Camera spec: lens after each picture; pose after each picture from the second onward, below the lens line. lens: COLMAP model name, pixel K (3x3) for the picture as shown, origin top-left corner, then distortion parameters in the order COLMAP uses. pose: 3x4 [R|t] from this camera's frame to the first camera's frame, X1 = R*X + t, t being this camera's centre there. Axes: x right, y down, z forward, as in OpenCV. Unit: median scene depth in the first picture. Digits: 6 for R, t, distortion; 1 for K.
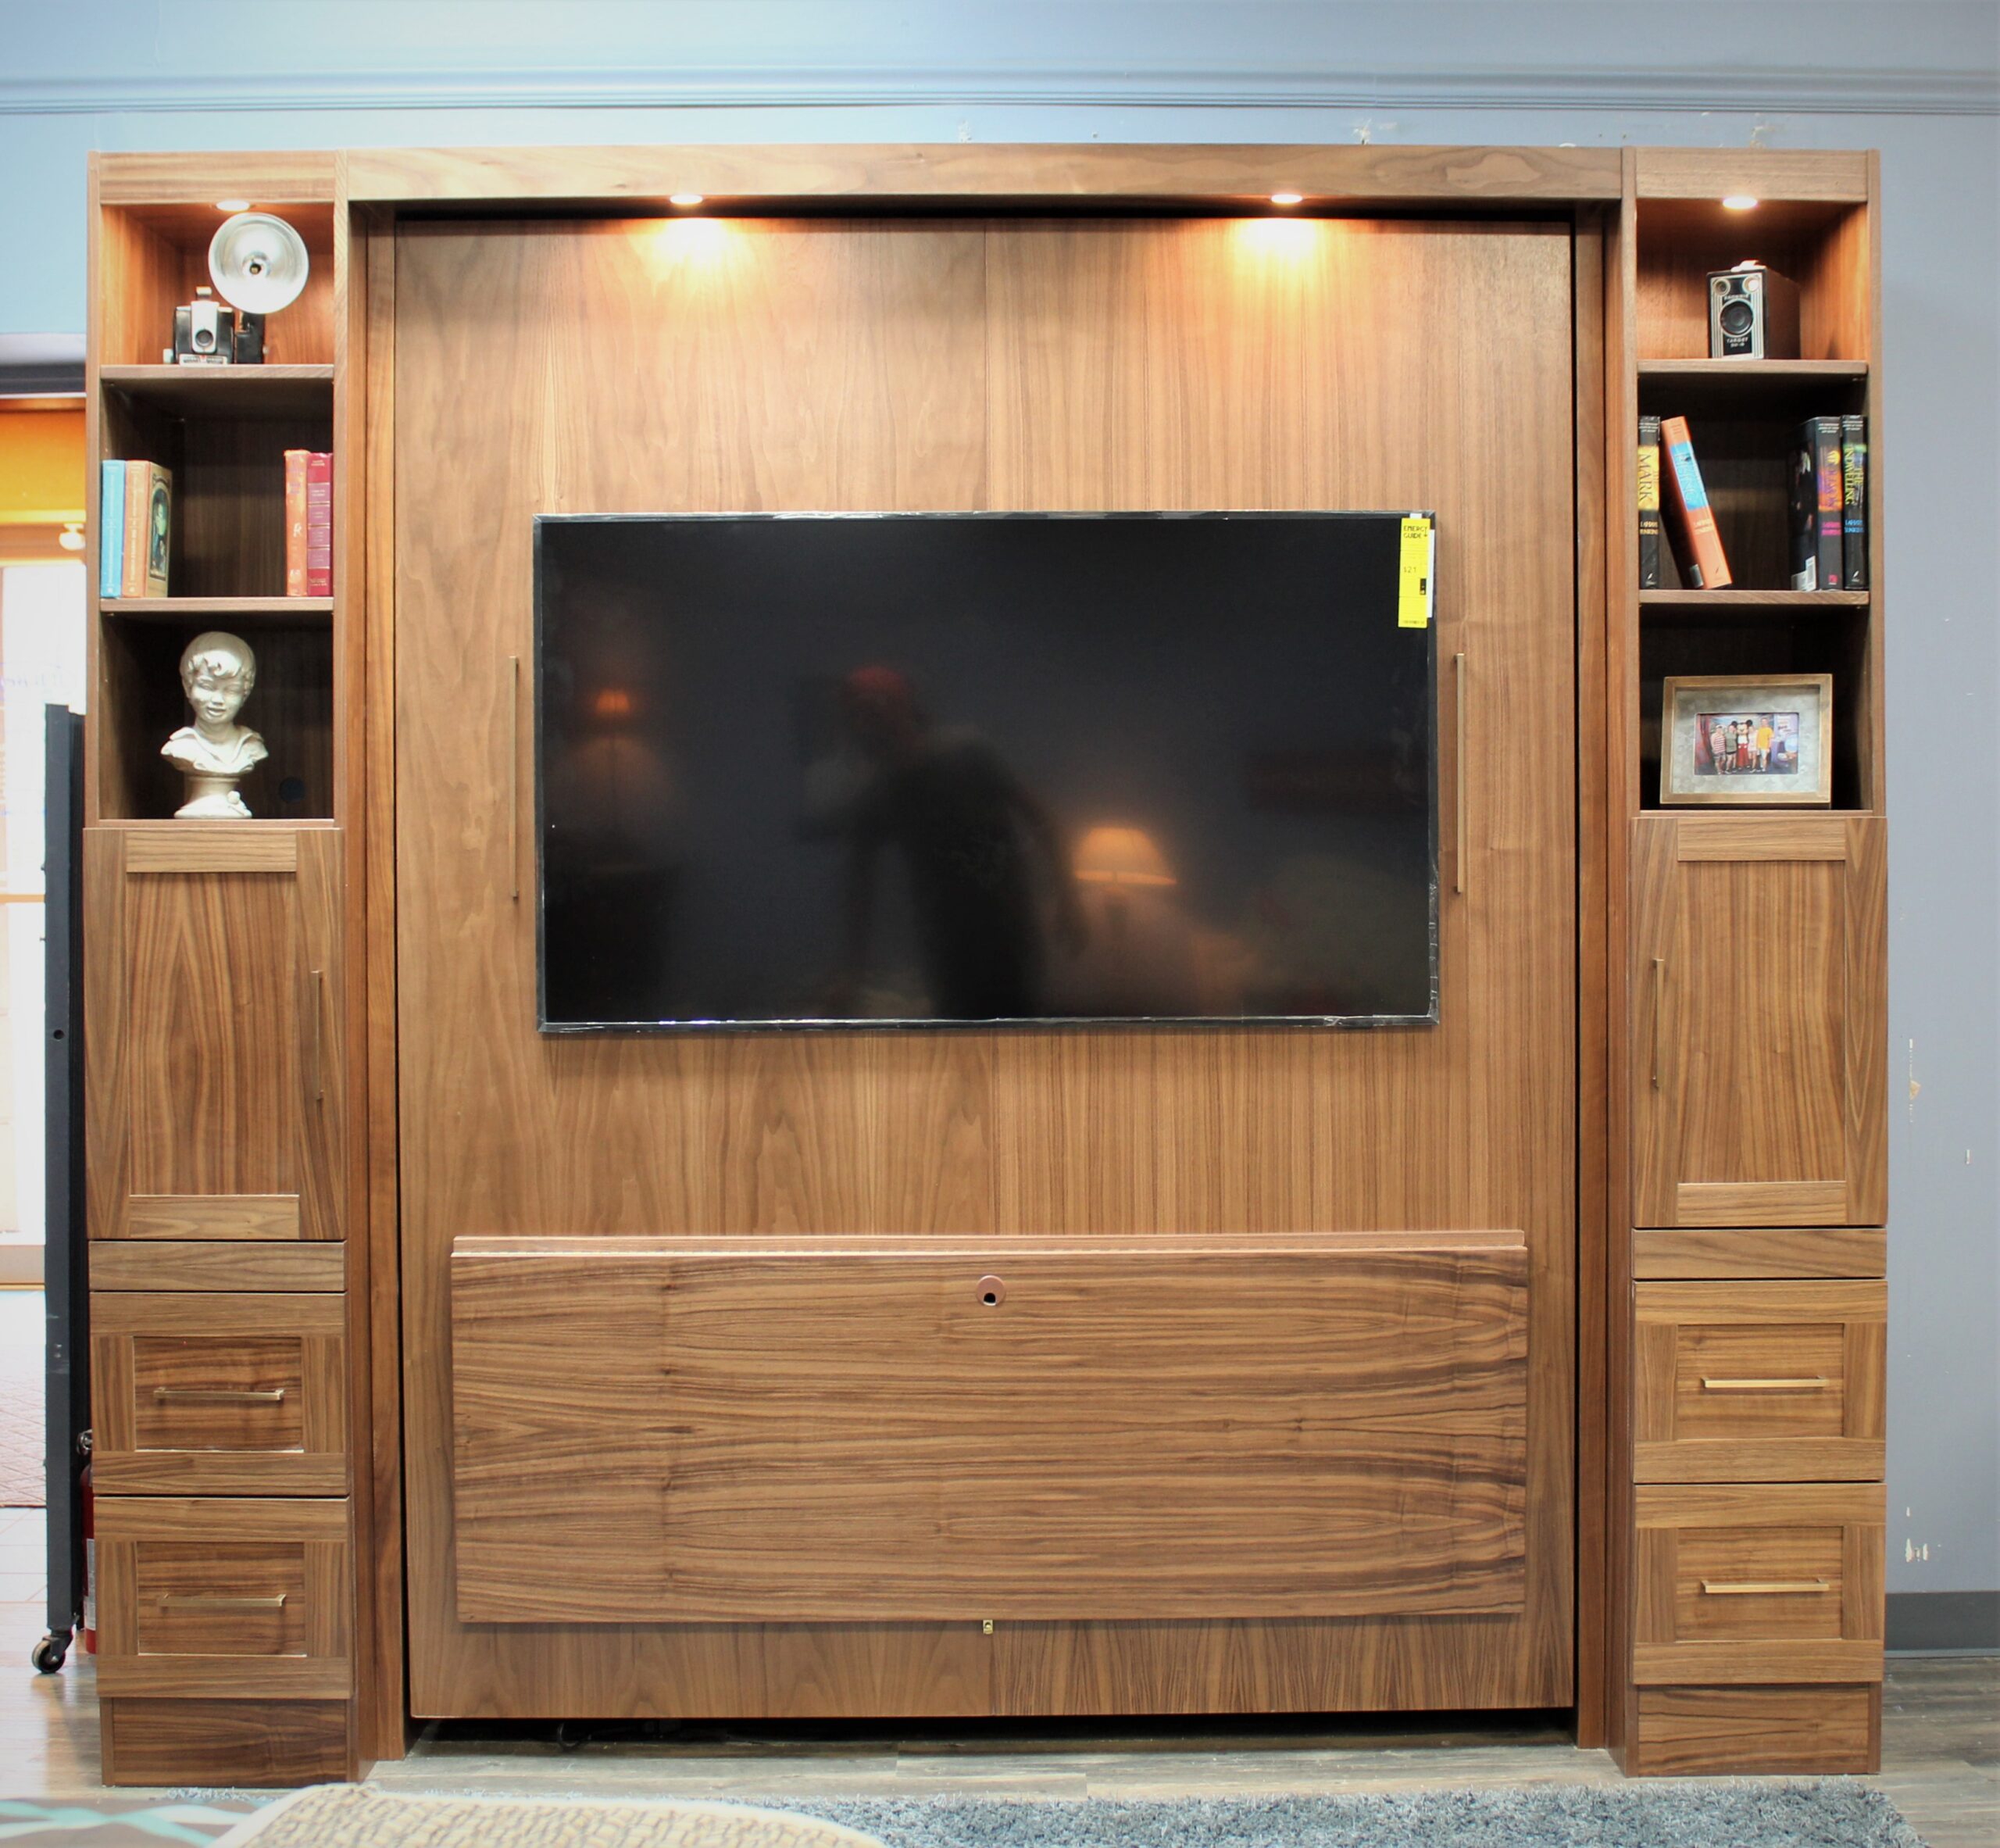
lens RADIAL K [[3003.9, 0, 1055.7], [0, 3003.9, 836.3], [0, 0, 1]] dist [-0.133479, 0.123558]
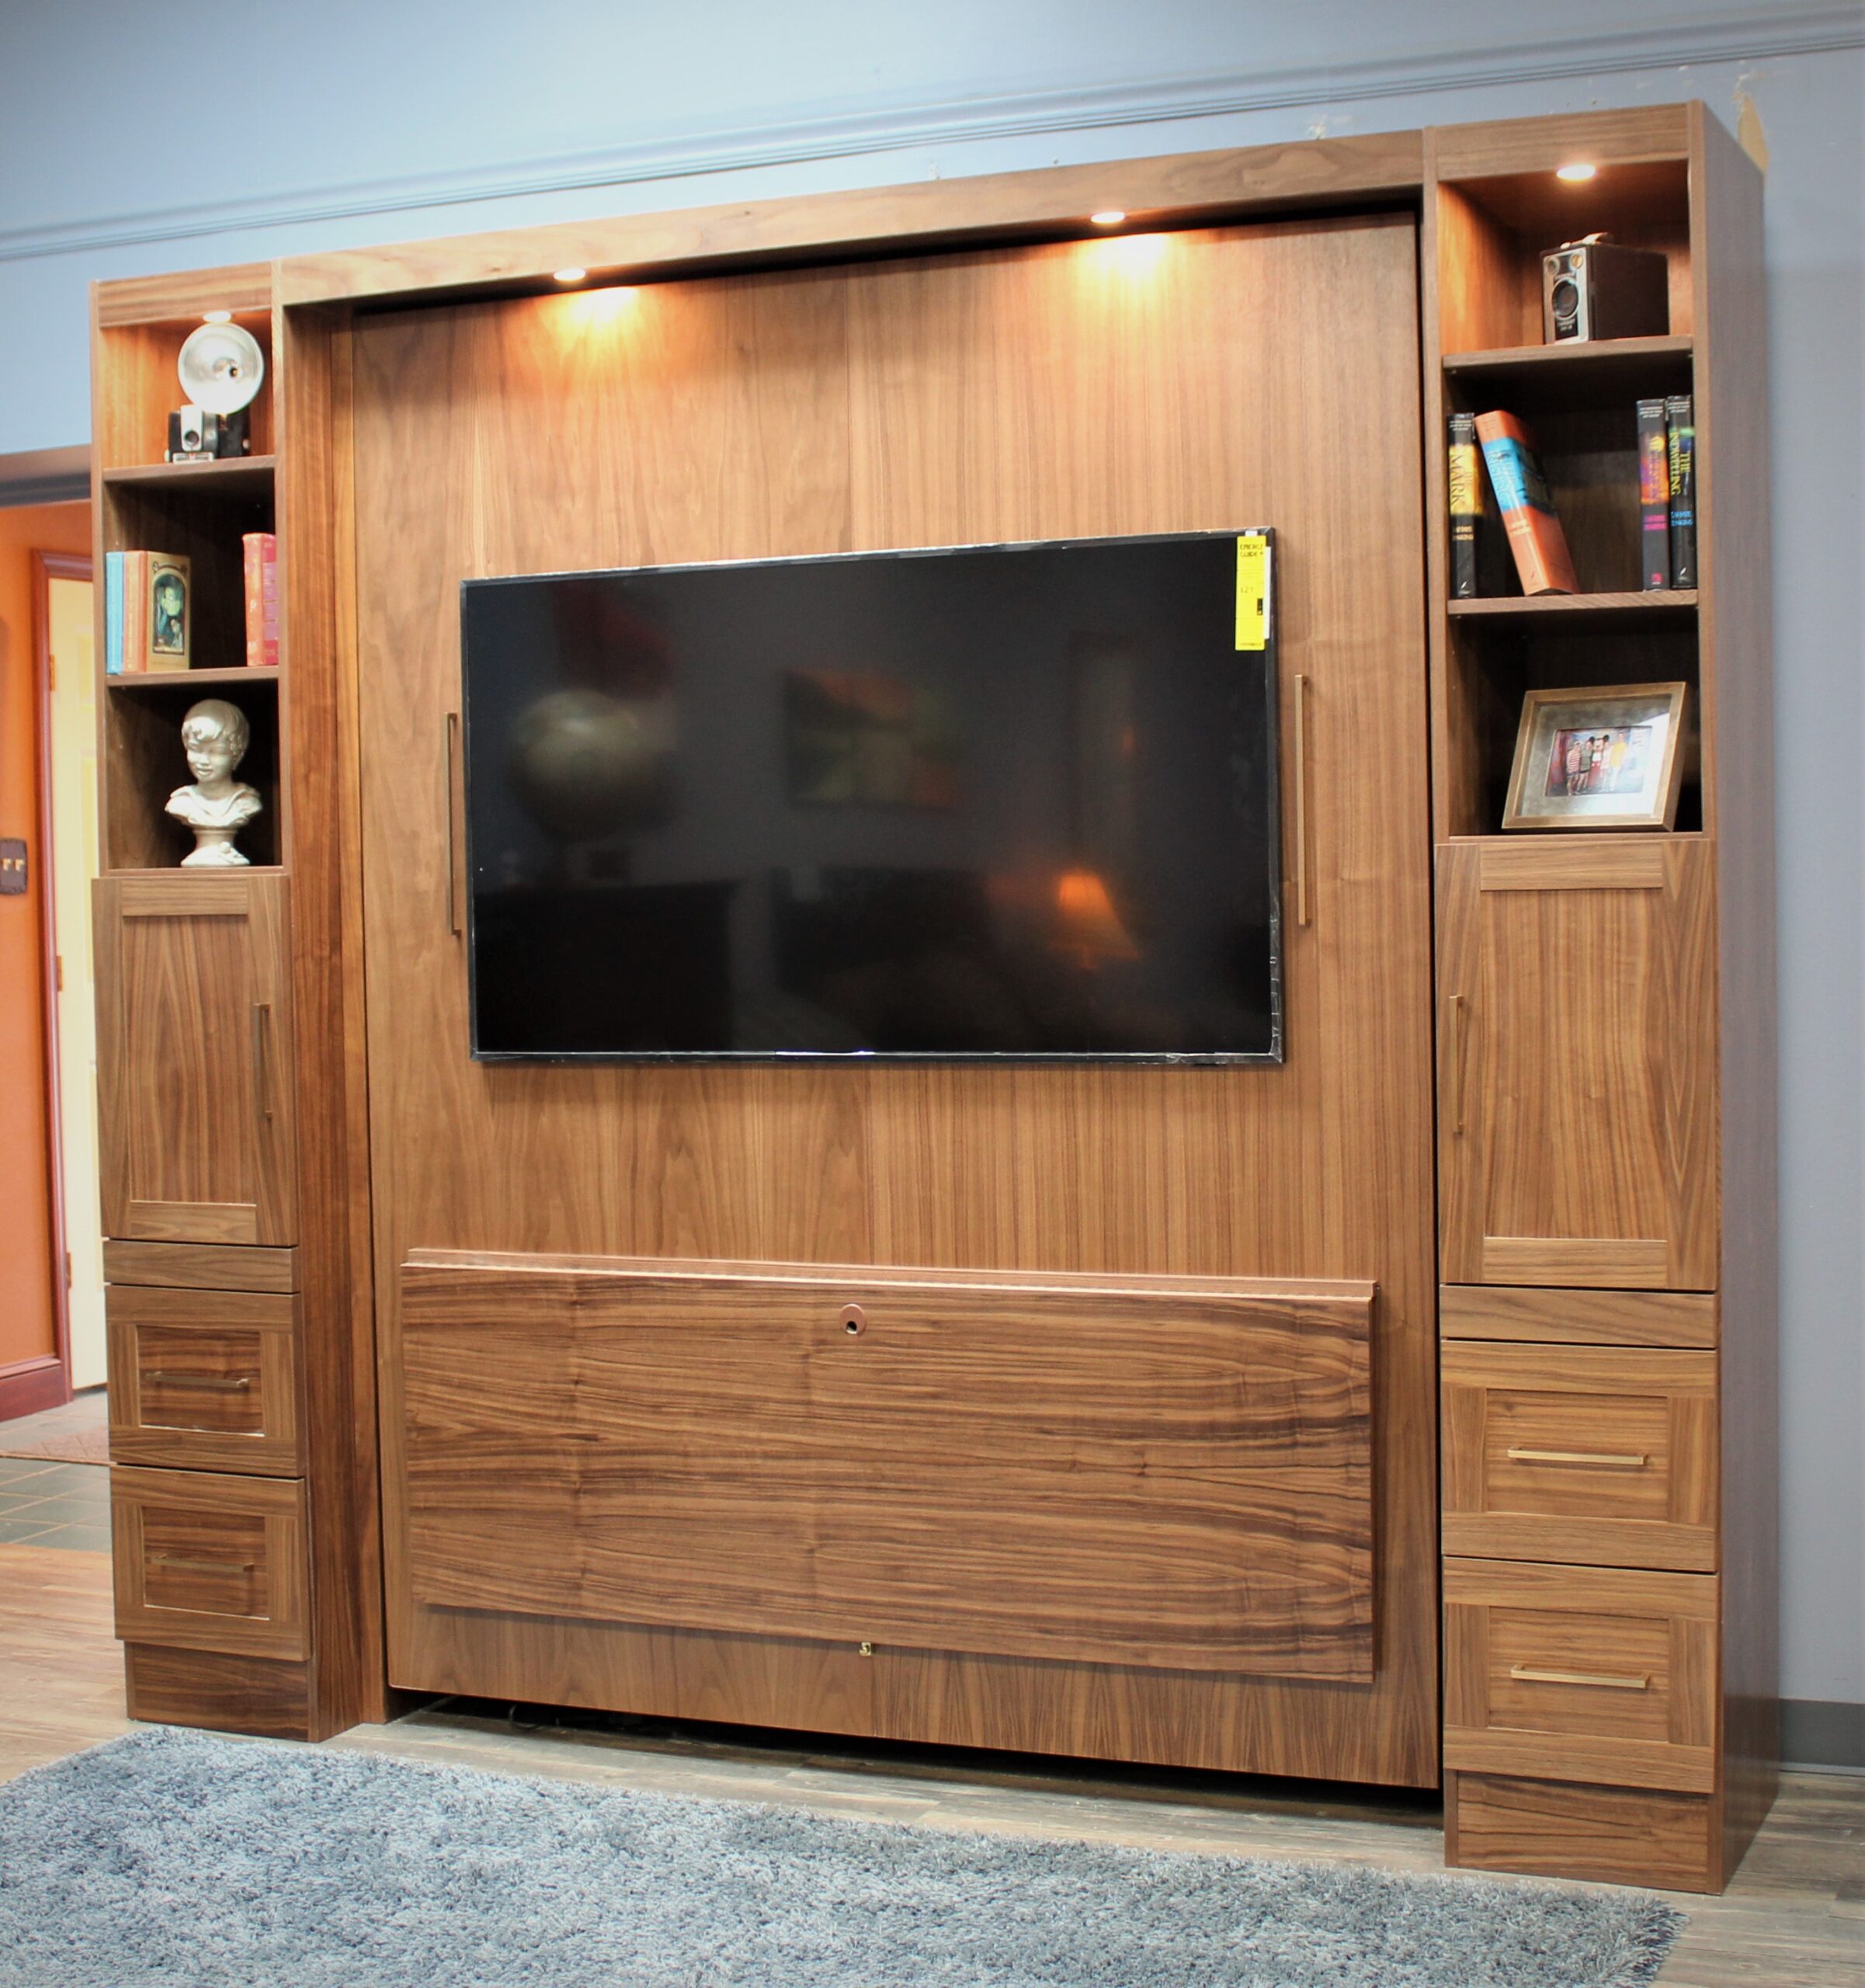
lens RADIAL K [[3130.1, 0, 936.1], [0, 3130.1, 890.7], [0, 0, 1]] dist [-0.137784, 0.078496]
pose [[0.913034, -0.011014, -0.407734, 0.444829], [0.015305, 0.999856, 0.007263, -0.001277], [0.407596, -0.012871, 0.913072, 0.044232]]
